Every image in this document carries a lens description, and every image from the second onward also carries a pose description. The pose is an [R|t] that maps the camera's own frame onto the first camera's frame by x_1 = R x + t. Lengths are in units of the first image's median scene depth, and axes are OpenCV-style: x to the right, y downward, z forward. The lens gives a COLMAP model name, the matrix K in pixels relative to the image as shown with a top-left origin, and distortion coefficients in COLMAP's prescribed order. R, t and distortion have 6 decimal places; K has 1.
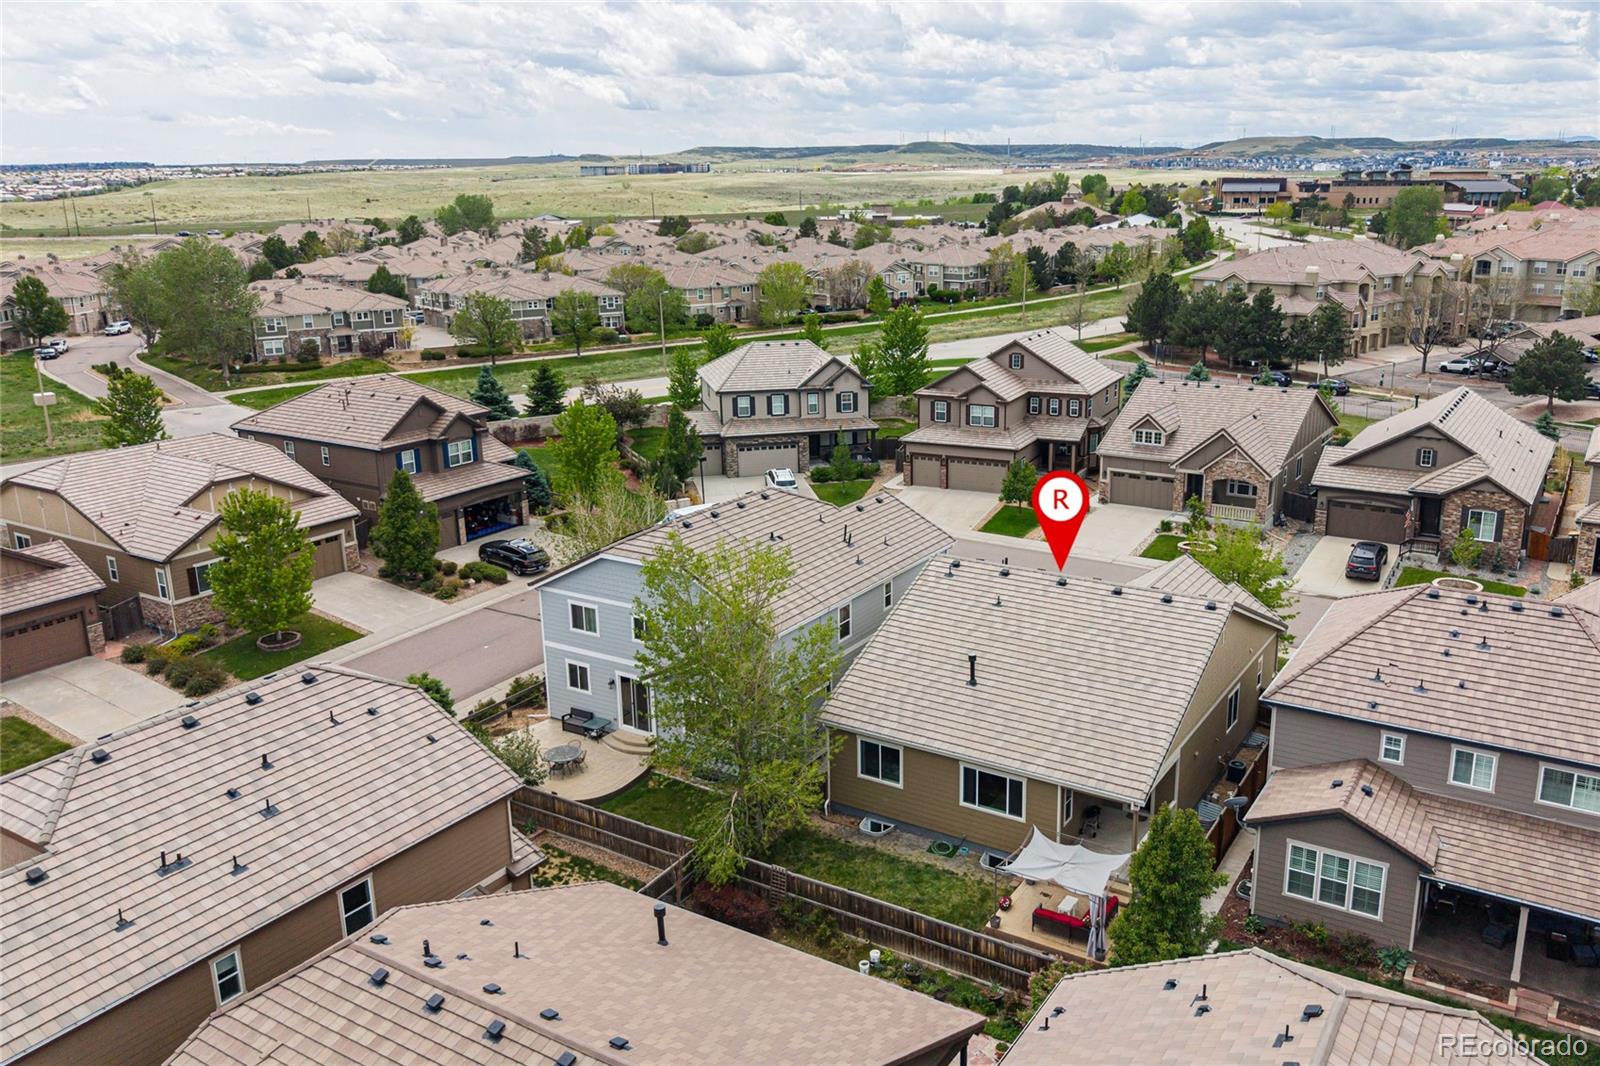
lens RADIAL K [[1258.0, 0, 907.4], [0, 1258.0, 532.7], [0, 0, 1]] dist [0.096656, -0.179568]
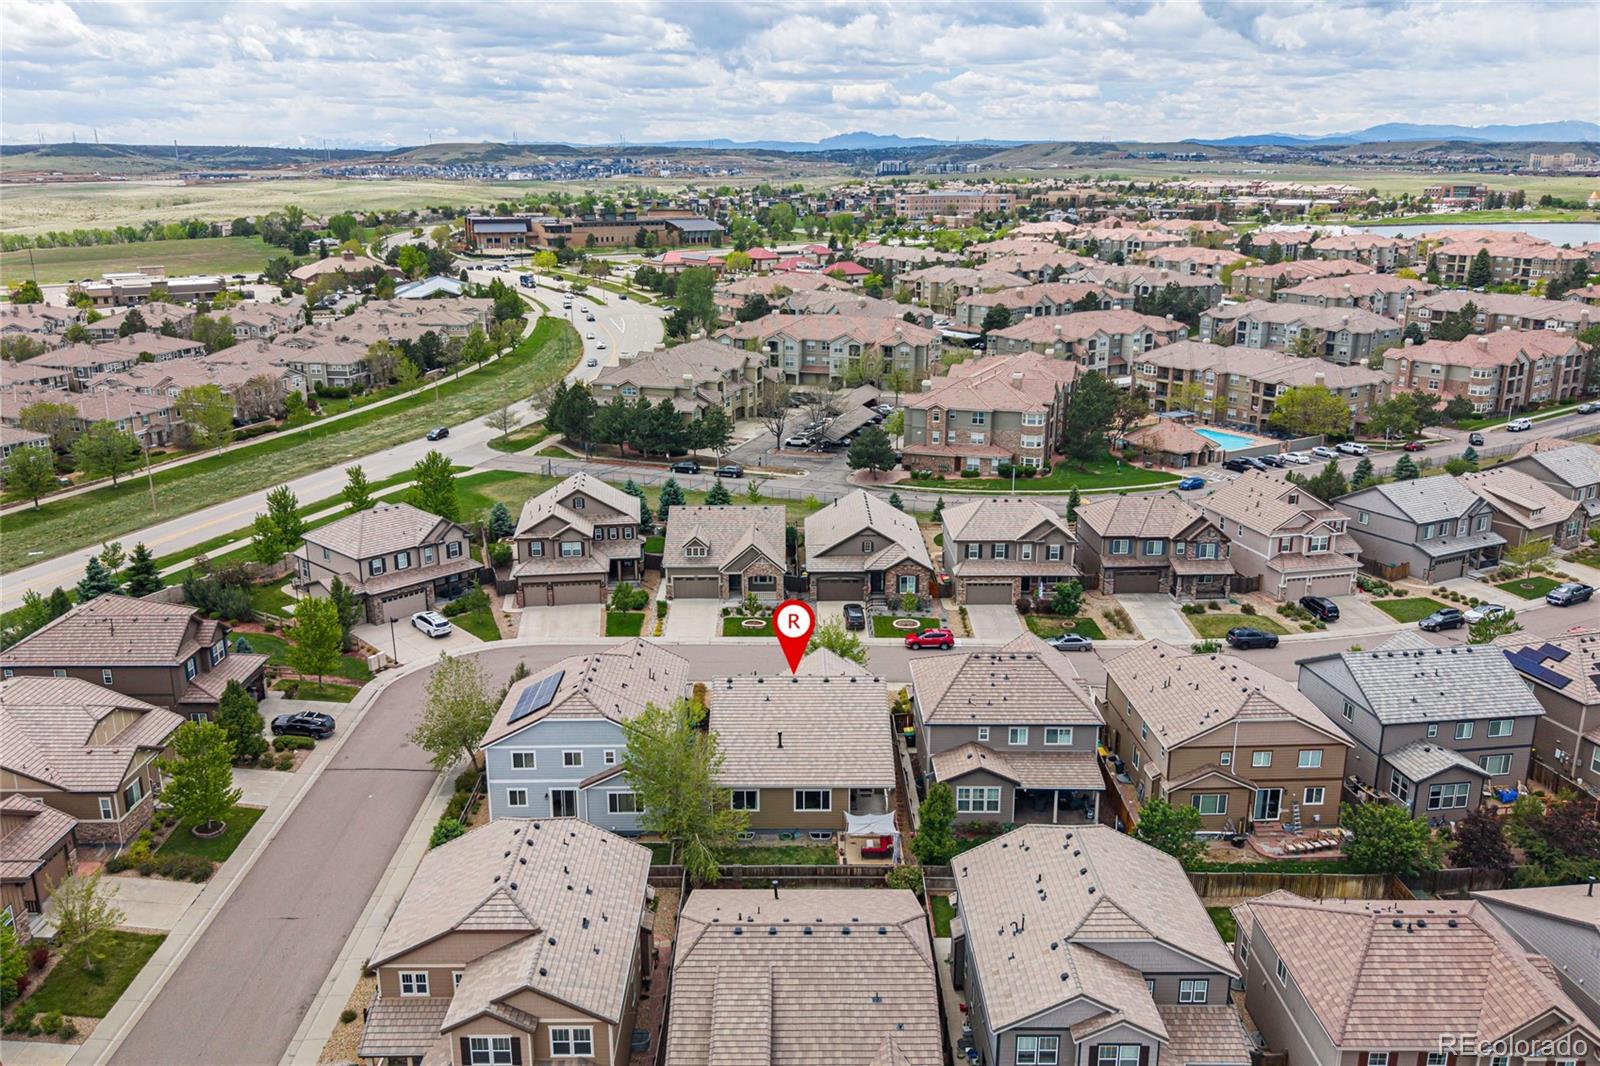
lens RADIAL K [[1257.3, 0, 800.0], [0, 1257.3, 533.0], [0, 0, 1]] dist [0.122222, -0.208172]
pose [[0.863129, -0.137354, 0.485945, -0.395077], [0.135178, 0.990024, 0.039732, -0.132406], [-0.486555, 0.031395, 0.873086, -0.328048]]
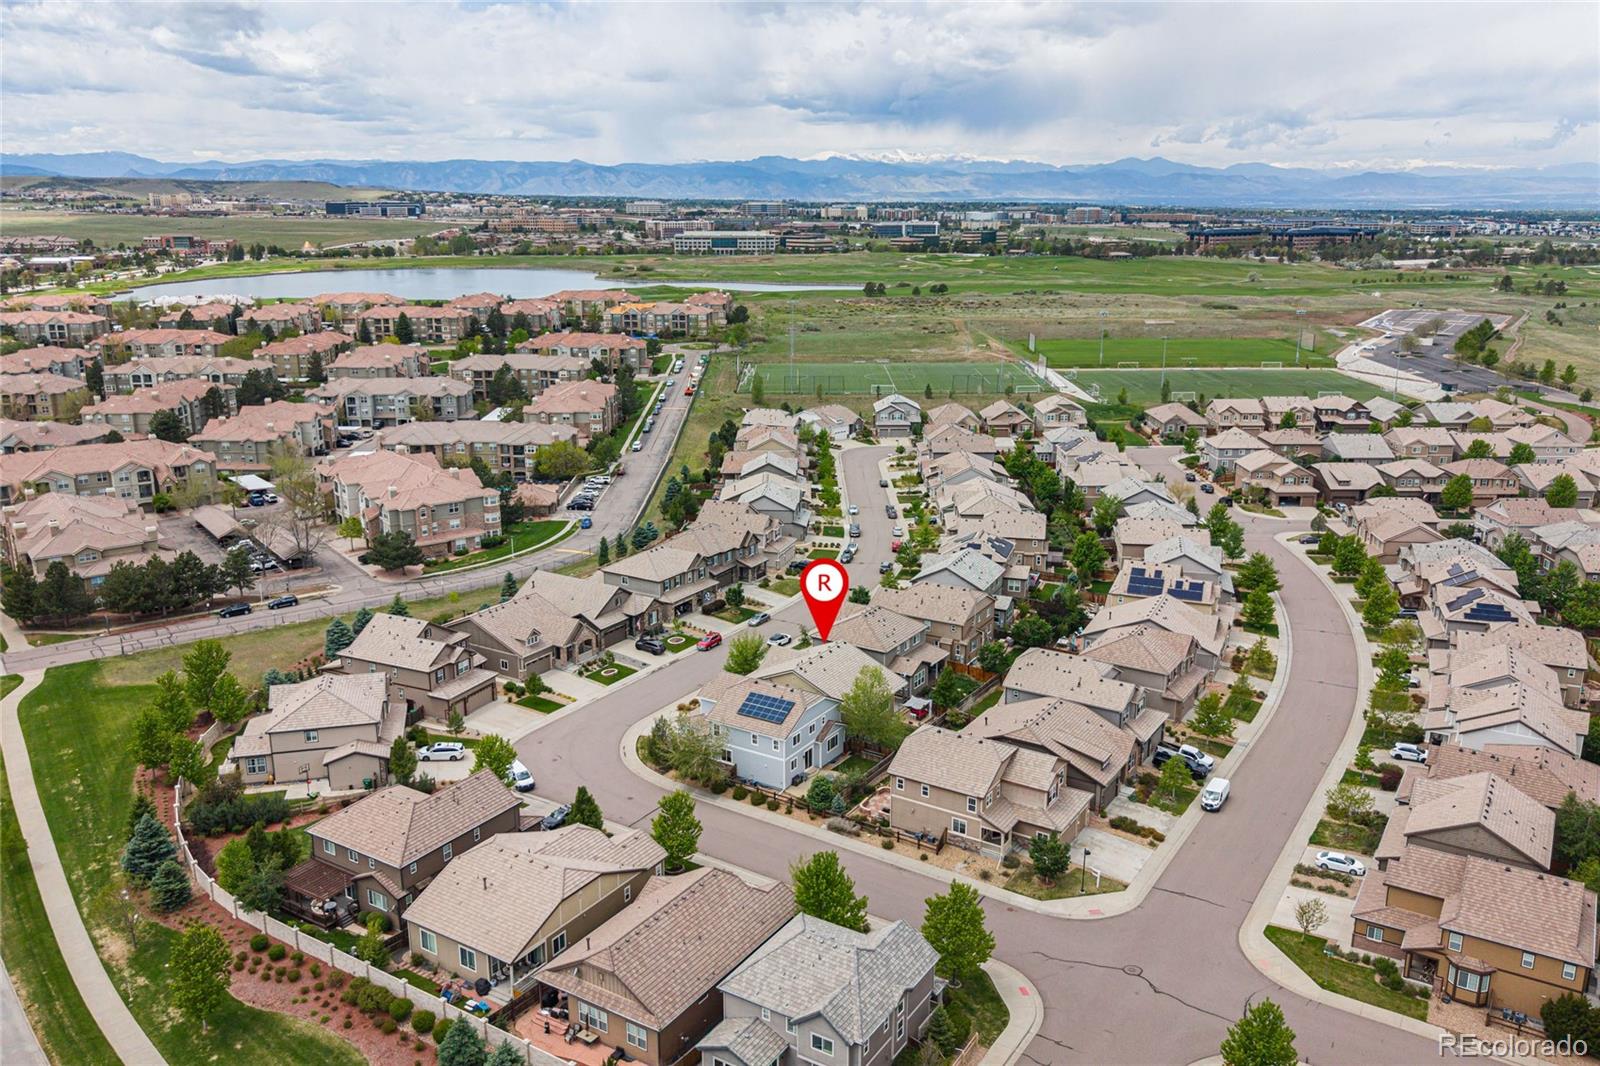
lens RADIAL K [[1257.3, 0, 800.0], [0, 1257.3, 533.0], [0, 0, 1]] dist [0.122222, -0.208172]
pose [[0.039044, -0.255640, 0.965983, -1.537181], [0.270466, 0.933338, 0.236068, -0.545783], [-0.961937, 0.252049, 0.105583, 0.346888]]
